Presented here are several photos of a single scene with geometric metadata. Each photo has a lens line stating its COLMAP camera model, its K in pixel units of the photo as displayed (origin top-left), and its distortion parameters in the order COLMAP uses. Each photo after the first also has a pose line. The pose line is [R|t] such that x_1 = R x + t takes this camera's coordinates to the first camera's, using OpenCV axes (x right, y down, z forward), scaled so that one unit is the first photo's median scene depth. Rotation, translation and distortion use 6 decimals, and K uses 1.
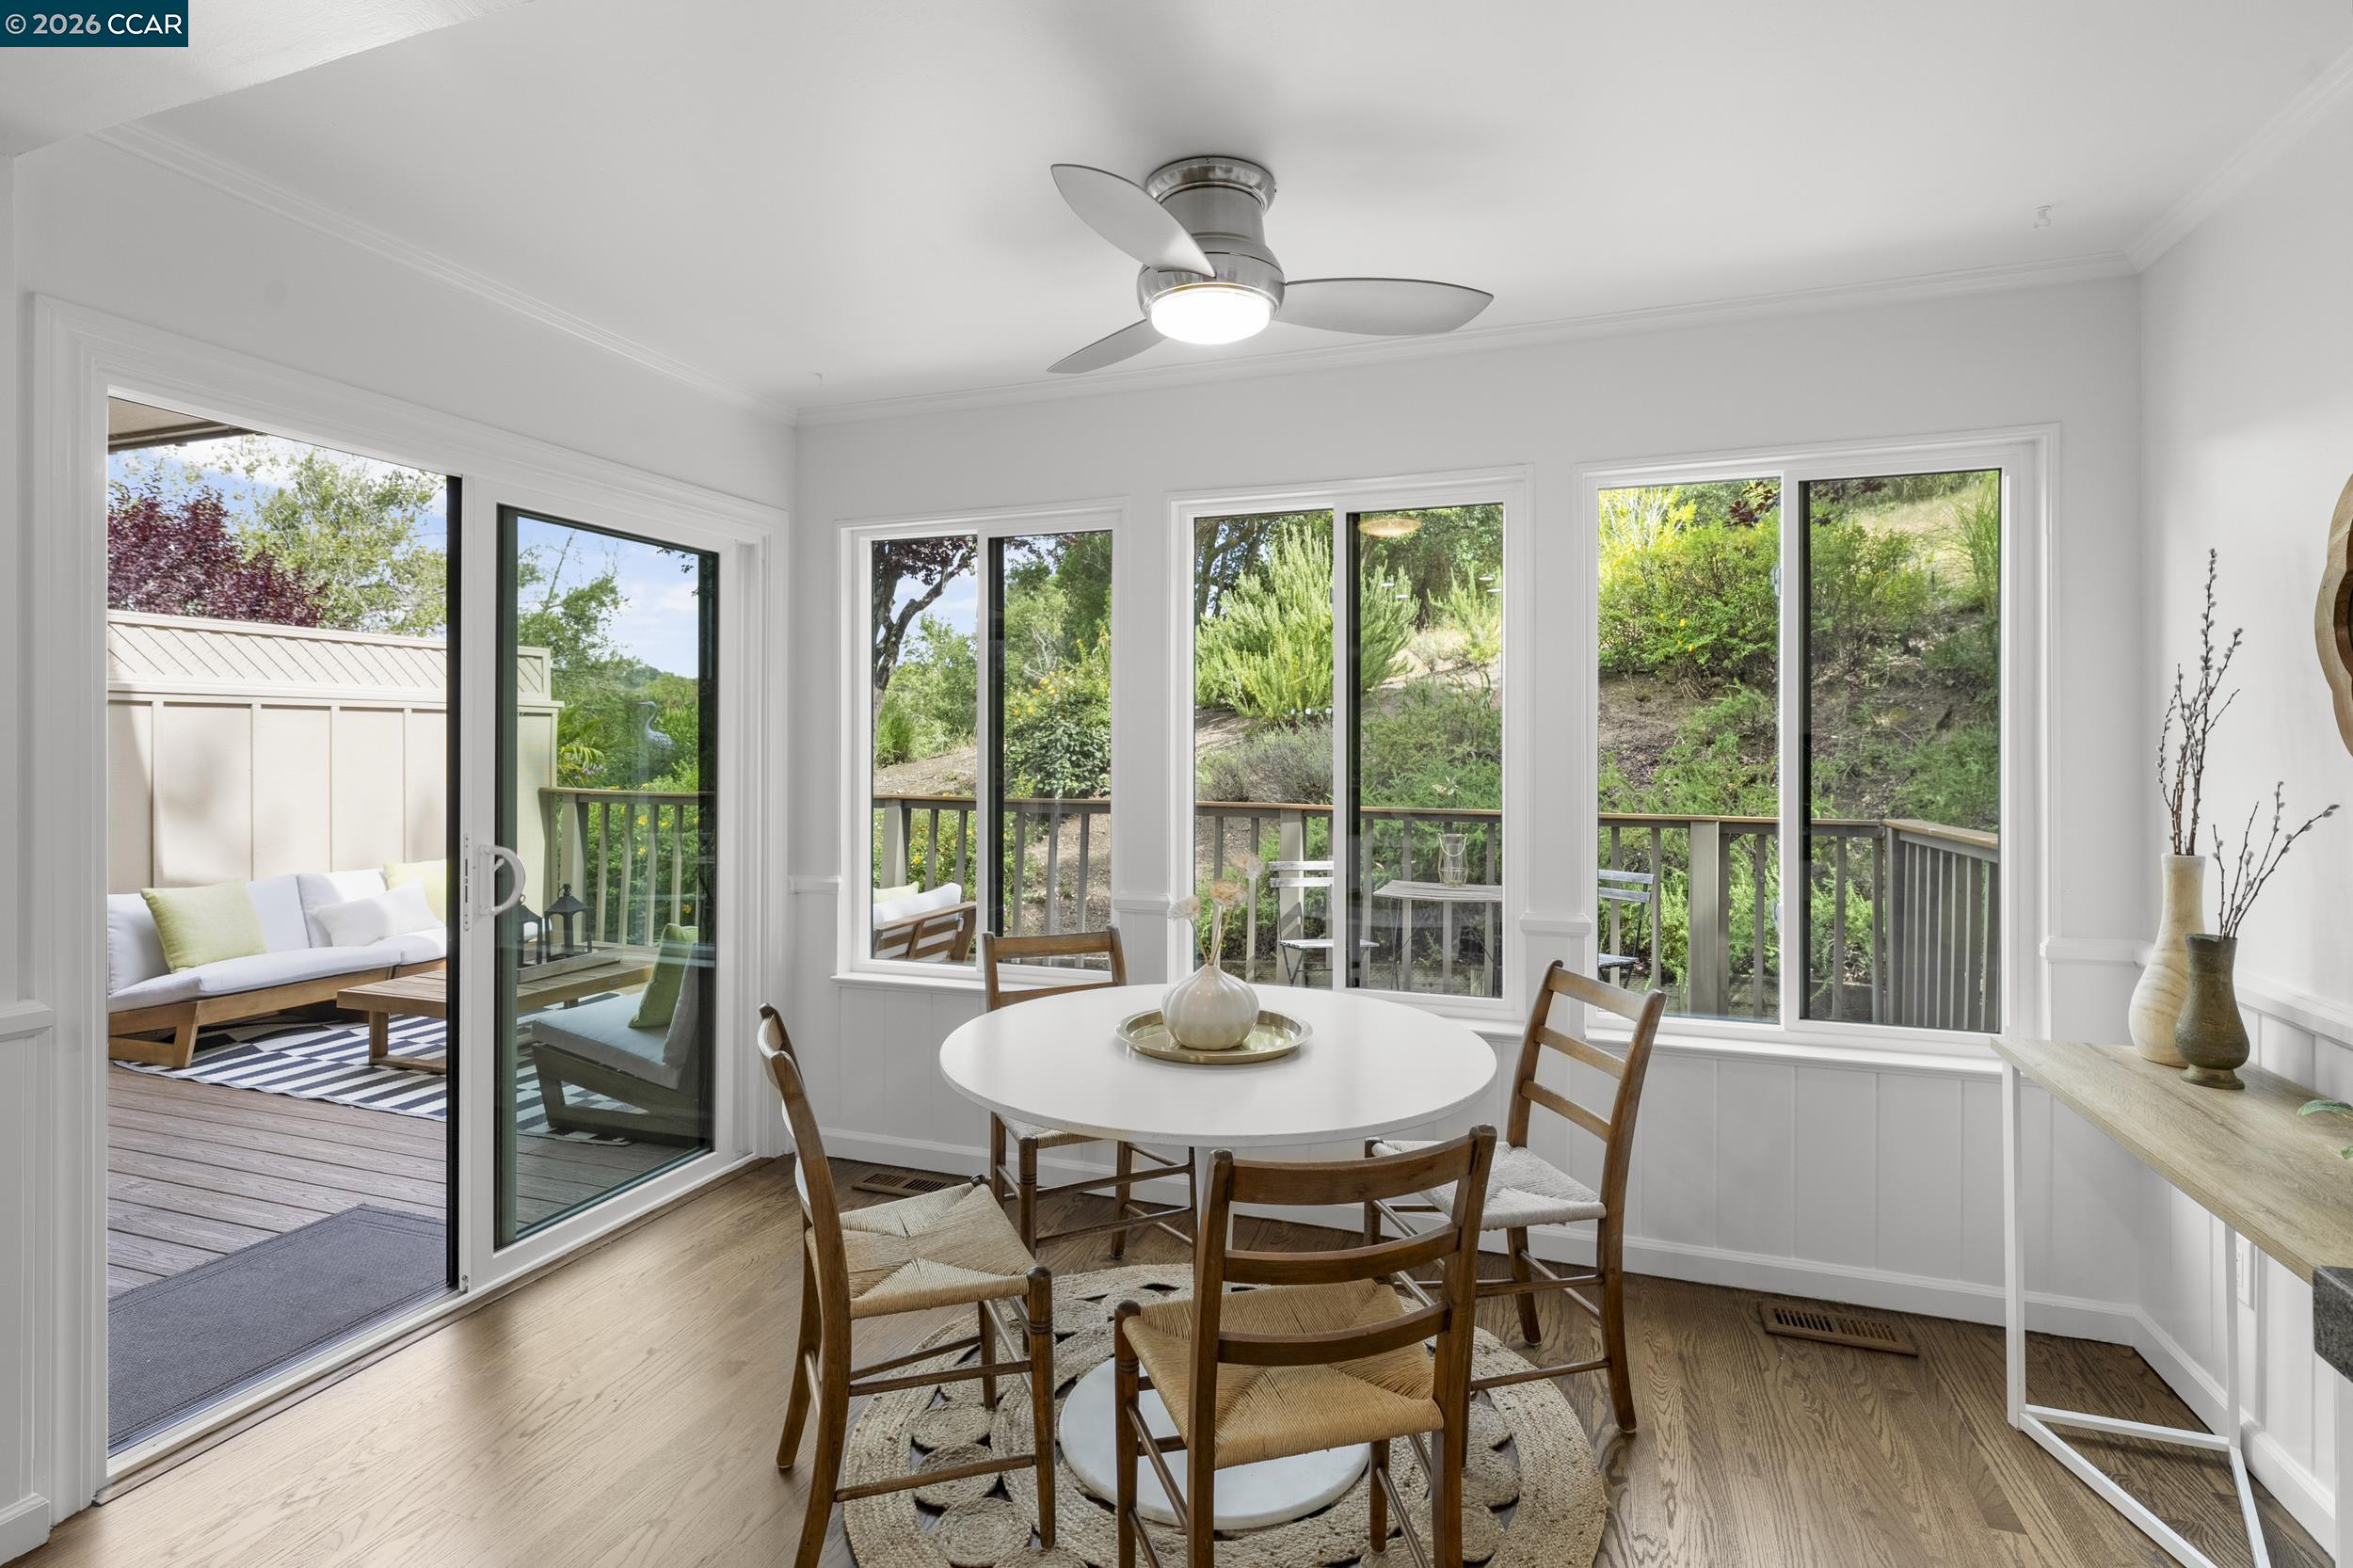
lens RADIAL K [[1160.4, 0, 1178.5], [0, 1160.4, 746.8], [0, 0, 1]] dist [0.000653, 0.000350]
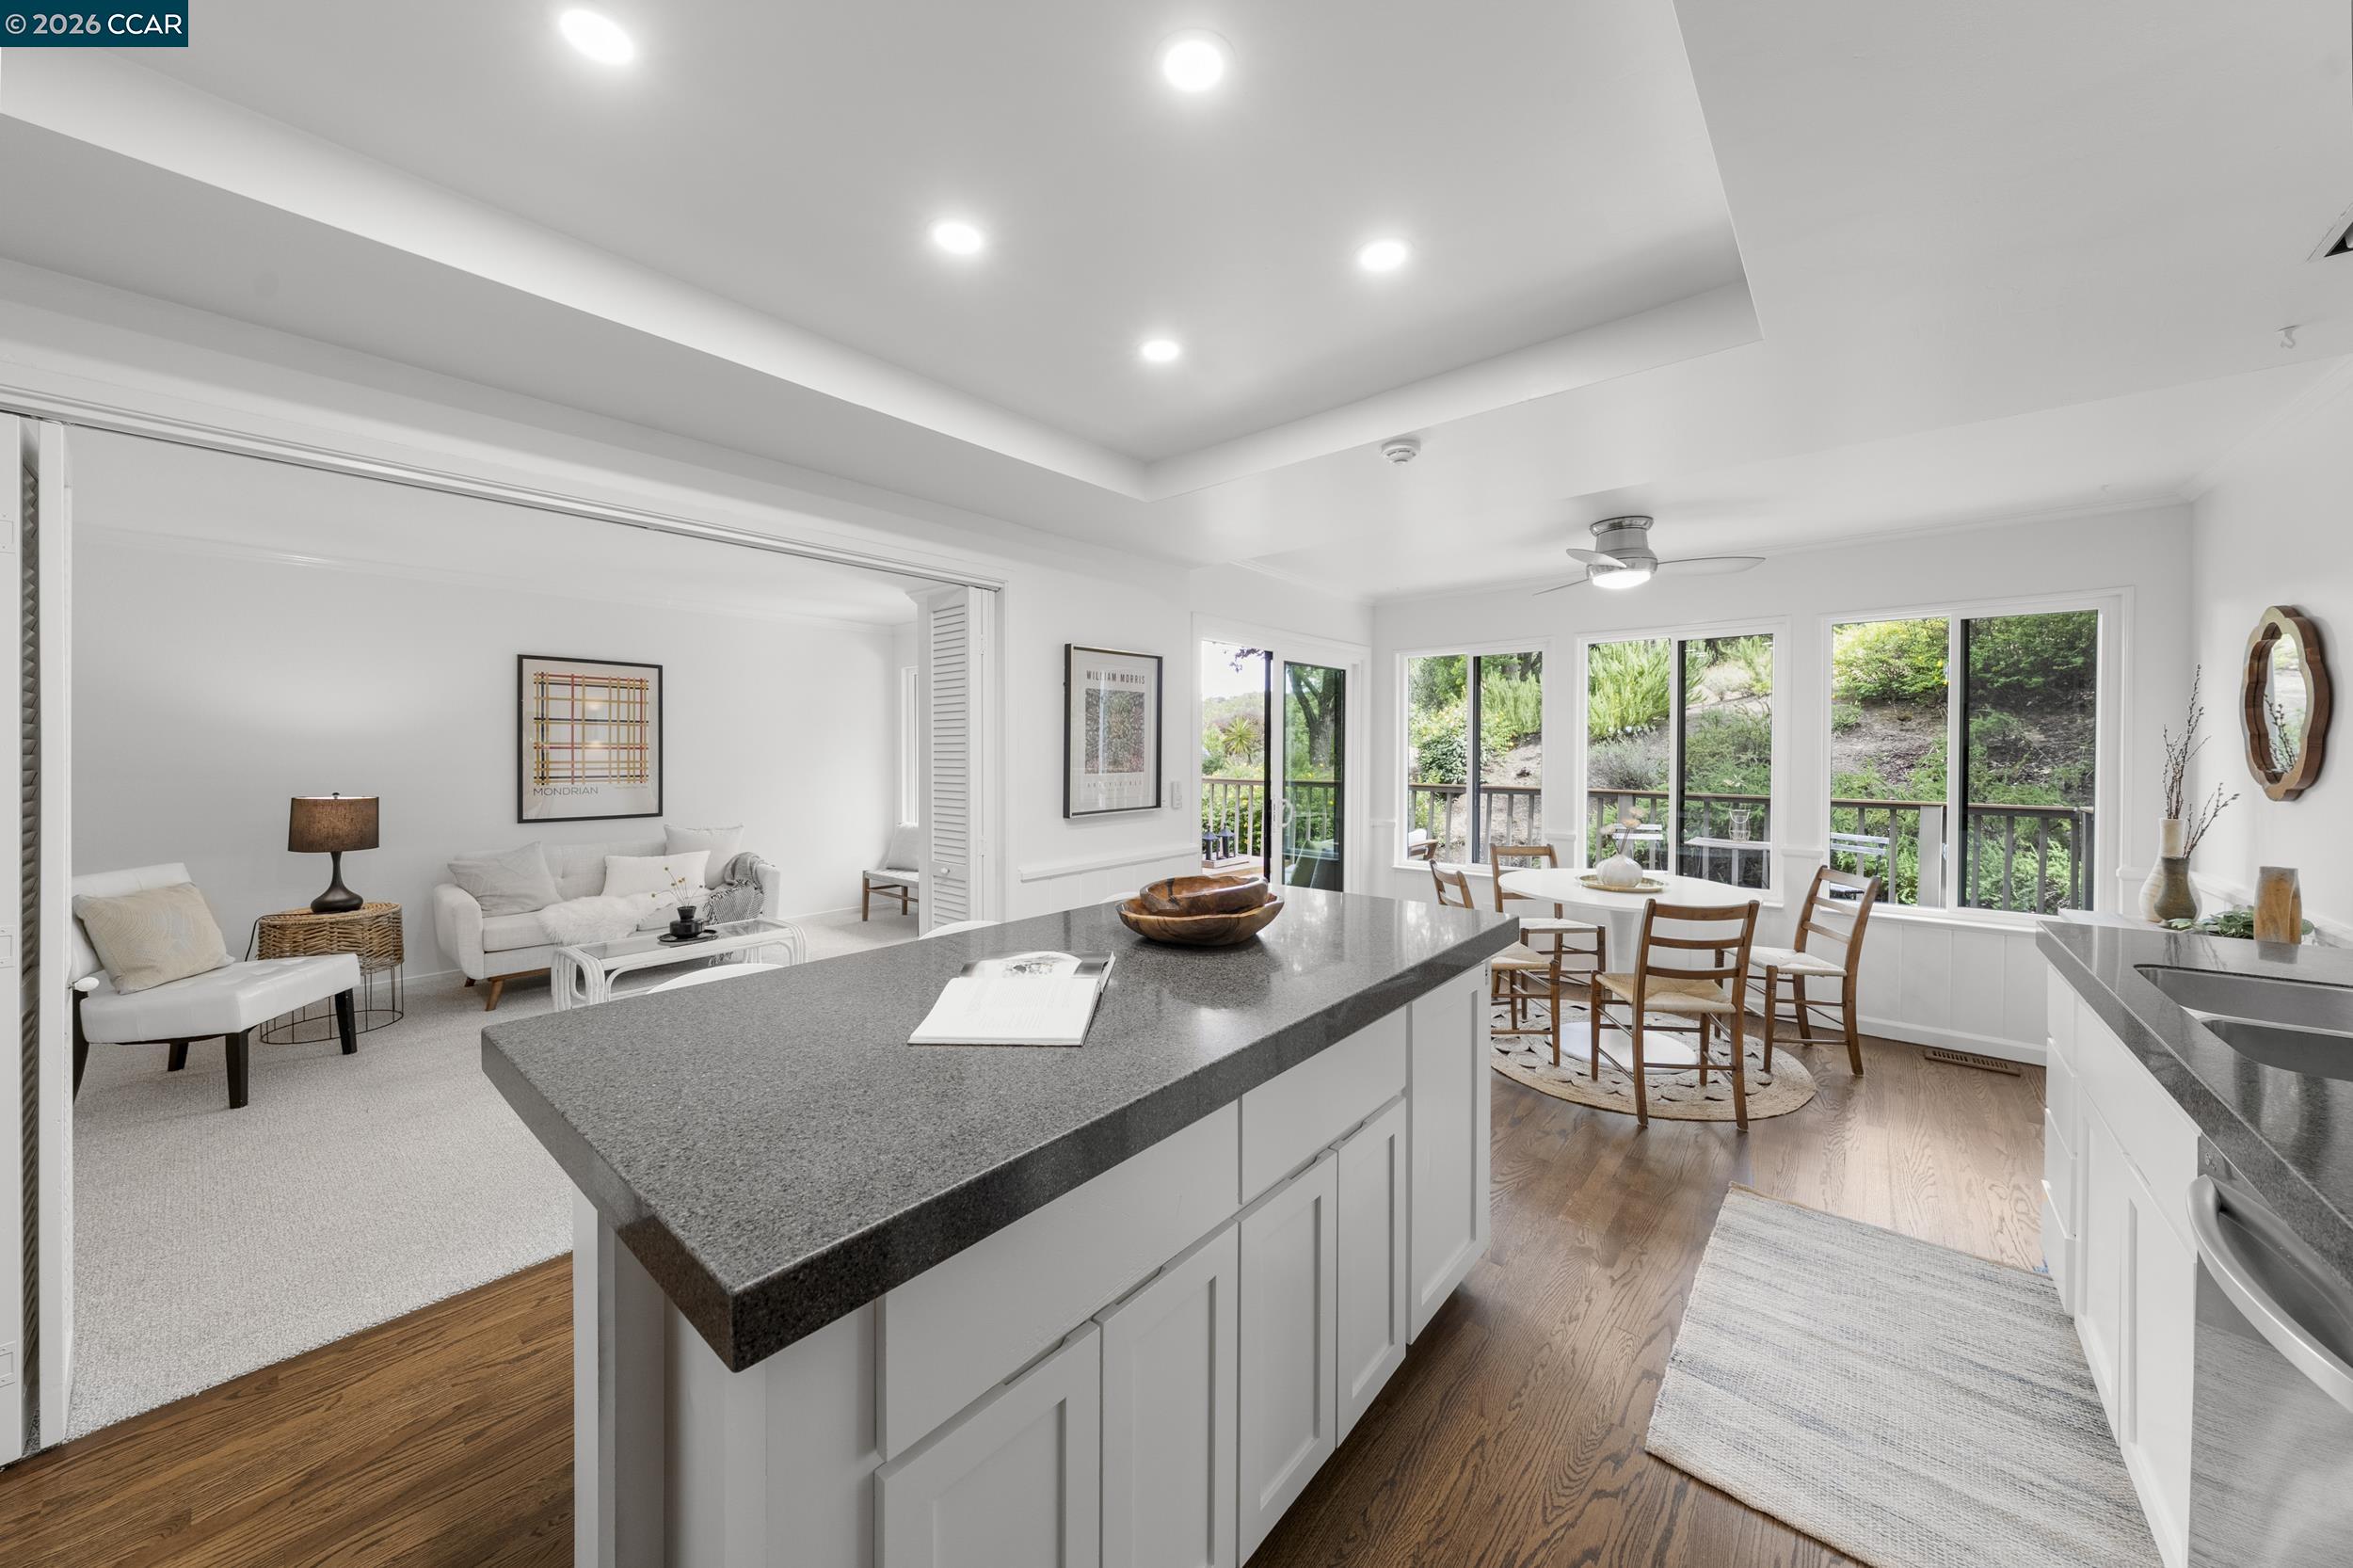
lens RADIAL K [[817.1, 0, 1172.1], [0, 817.1, 757.3], [0, 0, 1]] dist [-0.001599, -0.000278]
pose [[0.930889, 0.003526, -0.365285, -0.099647], [0.000210, 0.999948, 0.010186, -0.012523], [0.365302, -0.009559, 0.930840, -0.411209]]
